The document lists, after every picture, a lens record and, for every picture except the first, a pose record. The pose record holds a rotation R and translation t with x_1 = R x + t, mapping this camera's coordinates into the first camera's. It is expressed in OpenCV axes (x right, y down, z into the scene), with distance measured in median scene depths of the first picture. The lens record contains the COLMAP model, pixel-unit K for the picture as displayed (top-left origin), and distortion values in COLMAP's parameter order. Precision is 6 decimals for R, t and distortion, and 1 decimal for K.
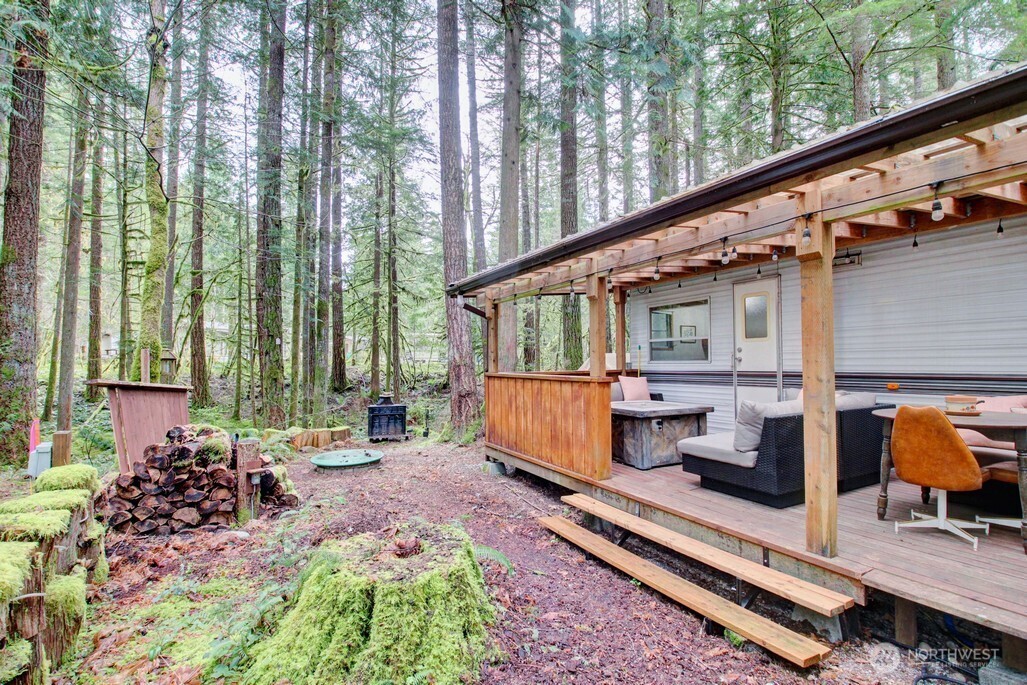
lens RADIAL K [[478.0, 0, 509.8], [0, 478.0, 350.7], [0, 0, 1]] dist [0.008930, -0.020552]
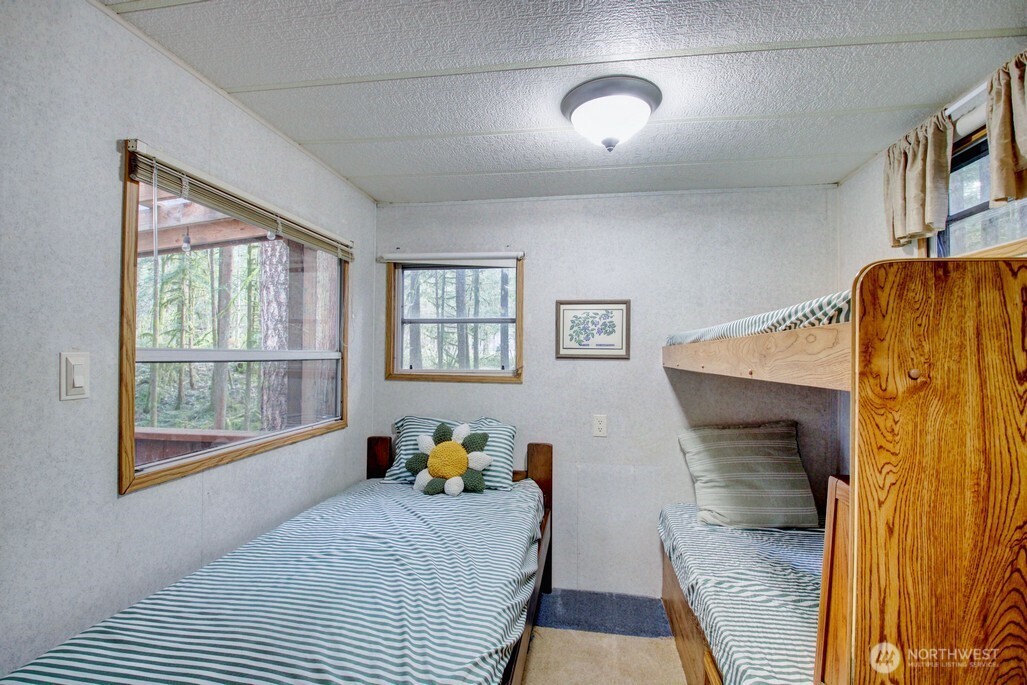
lens RADIAL K [[478.0, 0, 510.3], [0, 478.0, 349.6], [0, 0, 1]] dist [0.008930, -0.020552]
pose [[0.792804, 0.009891, -0.609397, 0.341690], [-0.002357, 0.999911, 0.013163, -0.017285], [0.609472, -0.008999, 0.792756, 0.488970]]
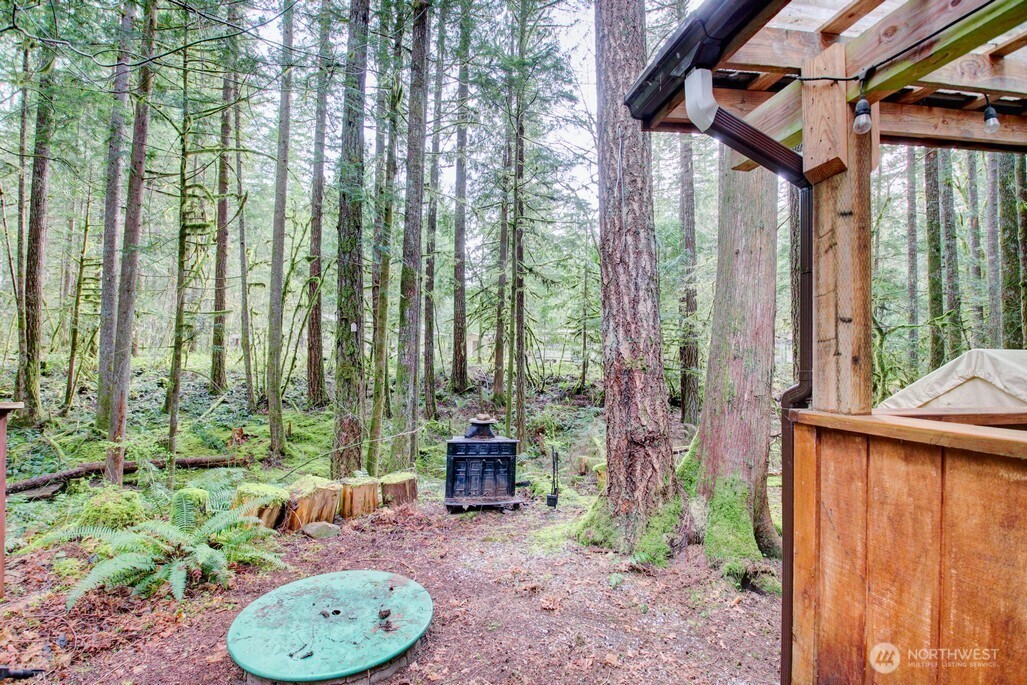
lens RADIAL K [[478.0, 0, 510.7], [0, 478.0, 350.1], [0, 0, 1]] dist [0.008930, -0.020552]
pose [[0.963096, 0.017639, -0.268579, -0.064460], [-0.018259, 0.999833, 0.000188, 0.010092], [0.268537, 0.004723, 0.963258, 0.380188]]
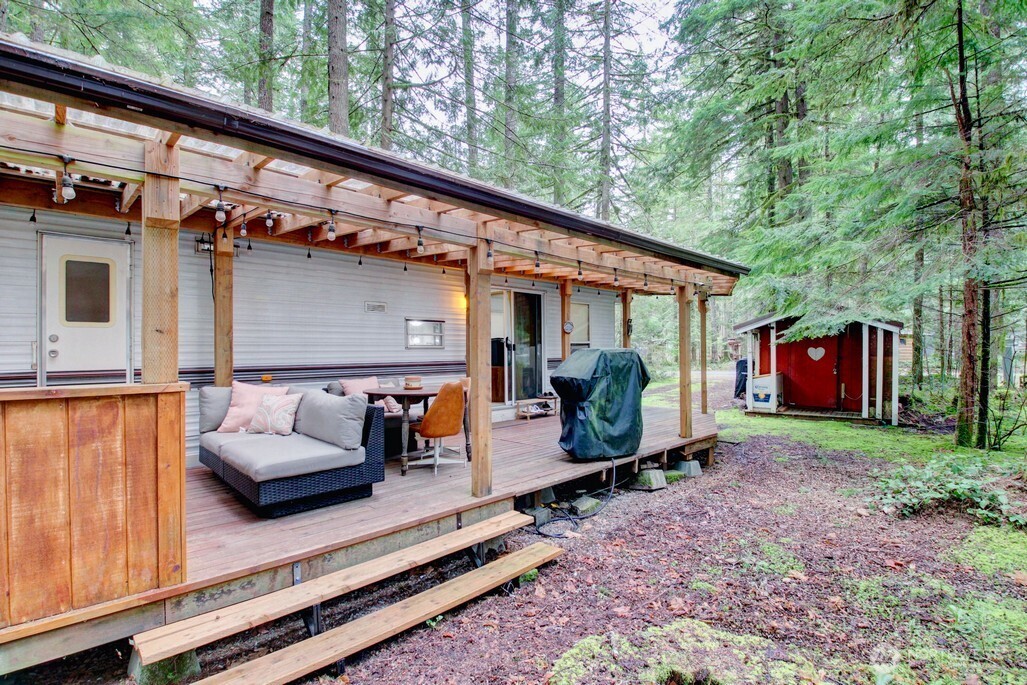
lens RADIAL K [[478.0, 0, 515.3], [0, 478.0, 352.6], [0, 0, 1]] dist [0.008930, -0.020552]
pose [[-0.278034, 0.009686, 0.960523, -0.143609], [-0.010148, 0.999864, -0.013020, 0.009332], [-0.960518, -0.013367, -0.277897, 0.280607]]
